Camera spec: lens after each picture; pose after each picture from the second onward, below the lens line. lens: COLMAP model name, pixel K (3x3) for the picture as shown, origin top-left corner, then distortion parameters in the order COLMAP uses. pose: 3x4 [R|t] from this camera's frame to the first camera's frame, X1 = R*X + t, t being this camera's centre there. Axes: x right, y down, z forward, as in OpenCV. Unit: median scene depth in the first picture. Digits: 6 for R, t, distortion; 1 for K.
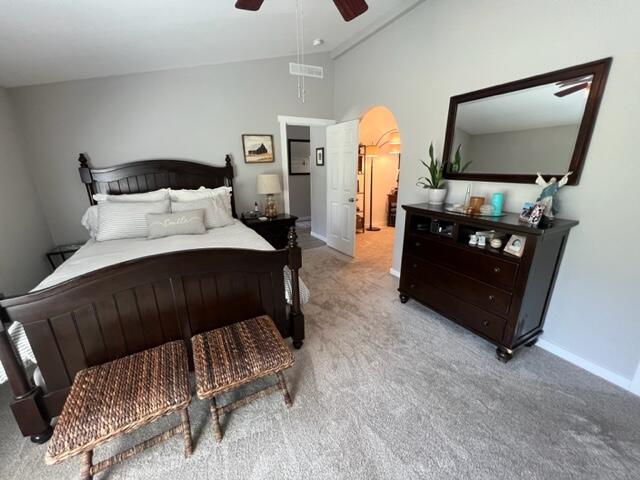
lens RADIAL K [[256.5, 0, 323.0], [0, 256.5, 240.6], [0, 0, 1]] dist [-0.001867, 0.000007]
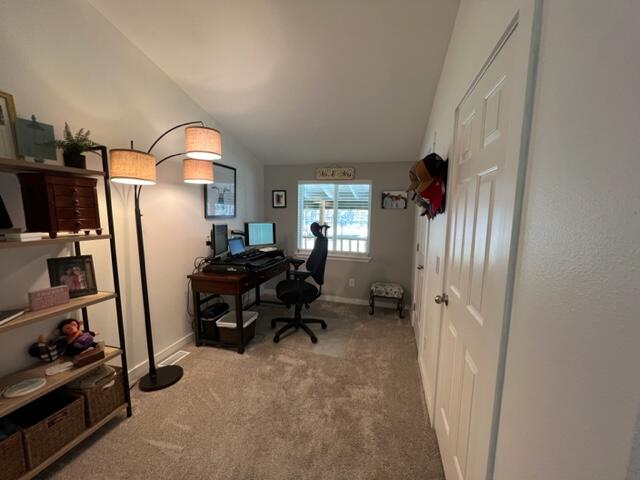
lens RADIAL K [[256.5, 0, 320.8], [0, 256.5, 238.3], [0, 0, 1]] dist [-0.001867, 0.000007]
pose [[0.680267, -0.063984, 0.730166, 0.098522], [0.188351, 0.977990, -0.089778, -0.166695], [-0.708350, 0.198601, 0.677346, 0.562369]]
